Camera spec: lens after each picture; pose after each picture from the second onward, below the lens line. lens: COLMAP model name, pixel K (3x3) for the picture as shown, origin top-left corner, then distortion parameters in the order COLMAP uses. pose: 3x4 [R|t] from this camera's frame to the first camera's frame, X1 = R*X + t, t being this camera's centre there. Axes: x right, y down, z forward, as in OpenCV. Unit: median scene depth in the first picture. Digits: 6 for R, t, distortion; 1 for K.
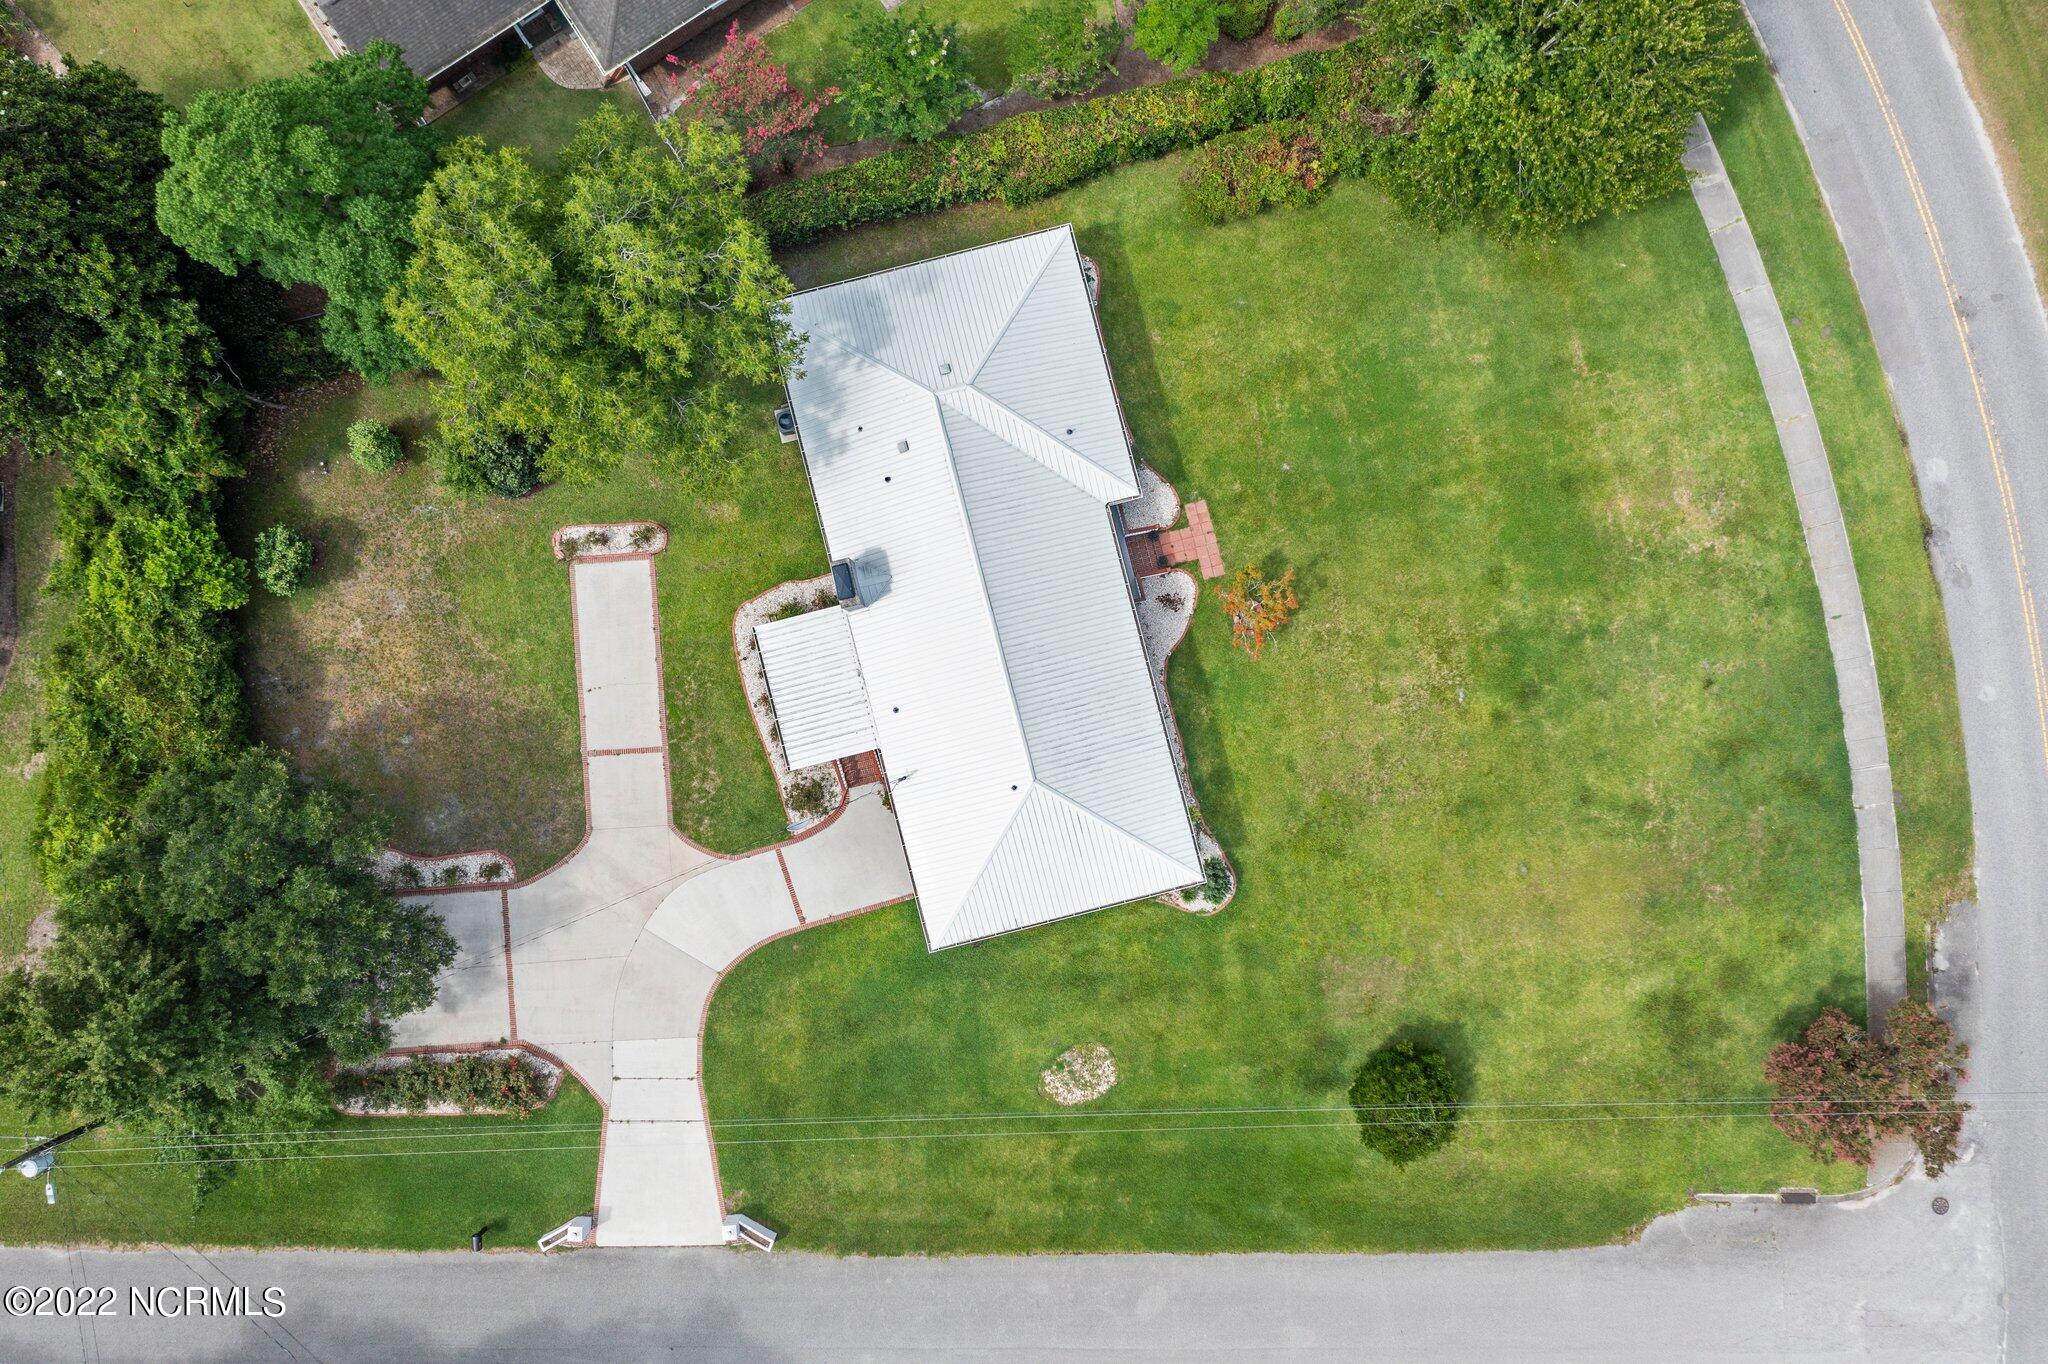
lens RADIAL K [[1628.4, 0, 1018.0], [0, 1628.4, 681.1], [0, 0, 1]] dist [-0.015948, 0.007275]
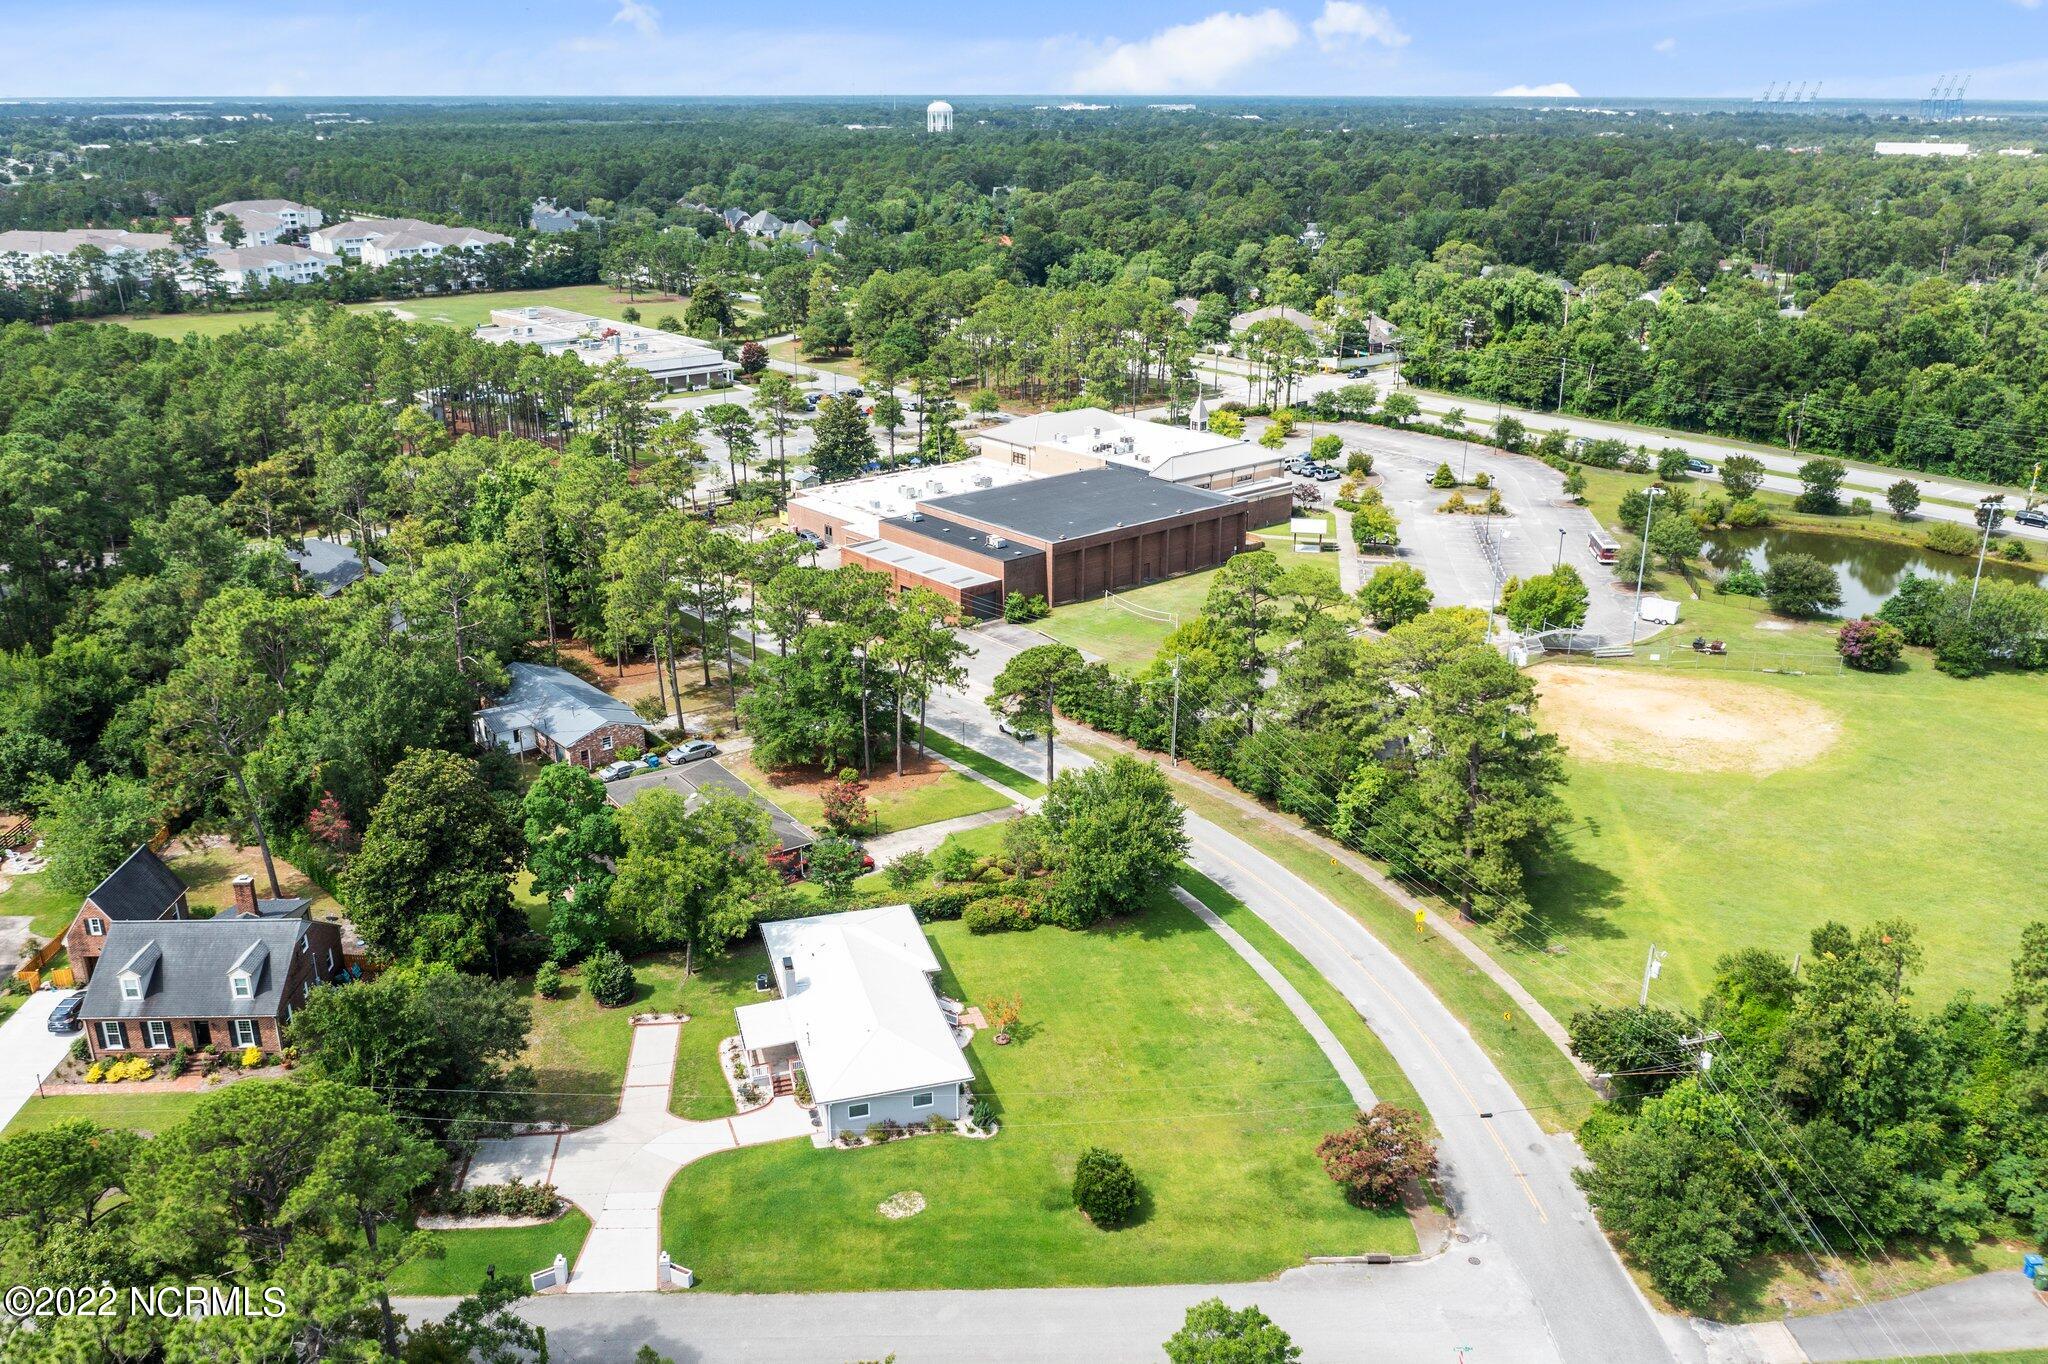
lens RADIAL K [[1628.4, 0, 1018.0], [0, 1628.4, 681.1], [0, 0, 1]] dist [-0.015948, 0.007275]
pose [[0.999288, -0.000719, 0.037724, 0.090684], [0.035491, 0.357253, -0.933333, 1.531372], [-0.012805, 0.934007, 0.357024, -0.035637]]
